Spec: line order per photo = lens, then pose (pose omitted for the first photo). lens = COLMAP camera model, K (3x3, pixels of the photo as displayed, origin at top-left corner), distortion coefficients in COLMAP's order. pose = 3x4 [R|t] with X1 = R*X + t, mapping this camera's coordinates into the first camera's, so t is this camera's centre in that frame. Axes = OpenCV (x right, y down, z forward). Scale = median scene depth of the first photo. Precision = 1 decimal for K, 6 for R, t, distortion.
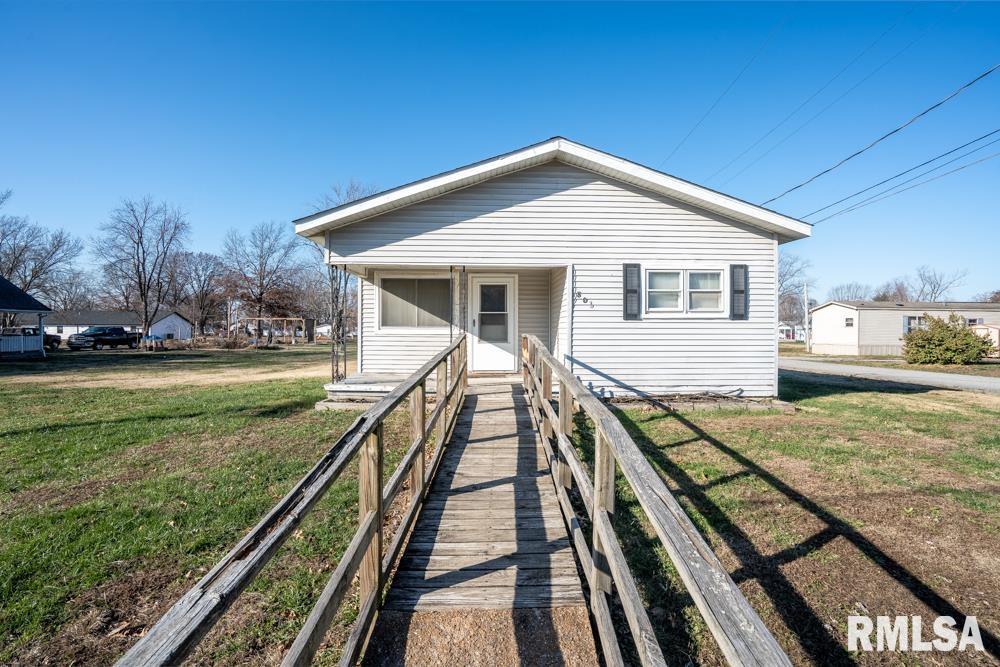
lens RADIAL K [[465.1, 0, 501.2], [0, 465.1, 331.4], [0, 0, 1]] dist [-0.062878, 0.024161]
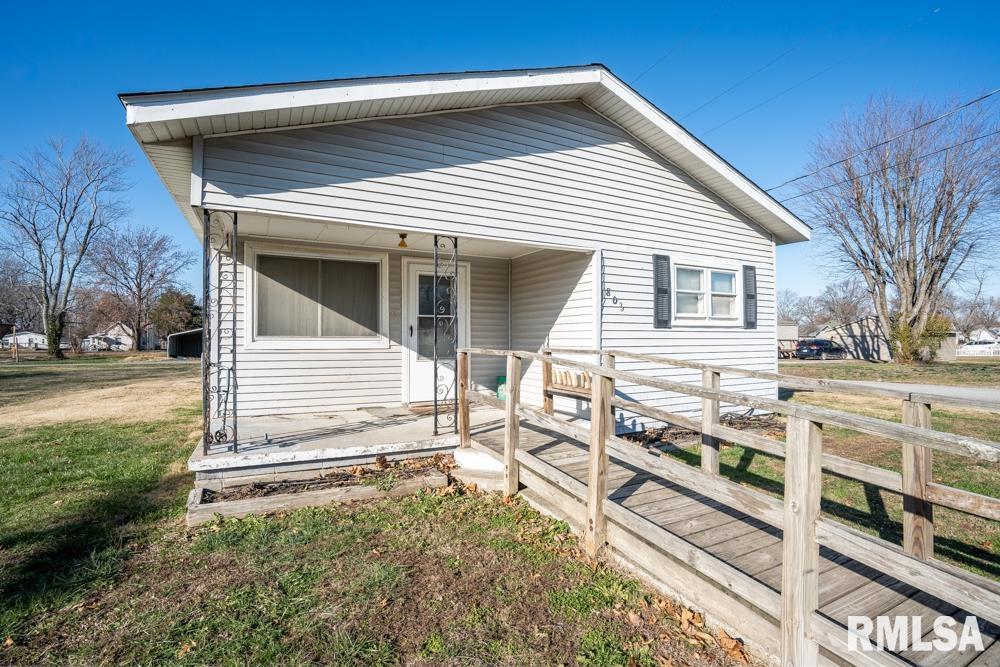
lens RADIAL K [[465.1, 0, 501.2], [0, 465.1, 331.4], [0, 0, 1]] dist [-0.062878, 0.024161]
pose [[0.895483, 0.004163, 0.445076, -0.297086], [0.004487, 0.999821, -0.018380, -0.005946], [-0.445073, 0.018456, 0.895304, 0.428830]]
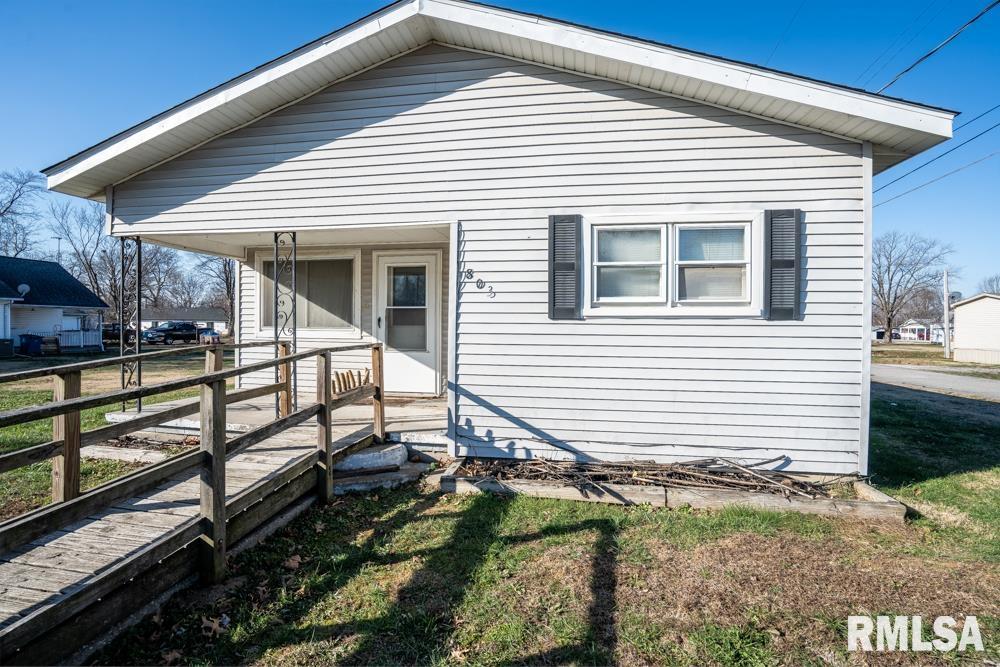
lens RADIAL K [[465.1, 0, 501.2], [0, 465.1, 331.4], [0, 0, 1]] dist [-0.062878, 0.024161]
pose [[0.981624, 0.008000, -0.190657, 0.310529], [-0.006534, 0.999944, 0.008317, -0.014647], [0.190713, -0.006918, 0.981622, 0.449699]]
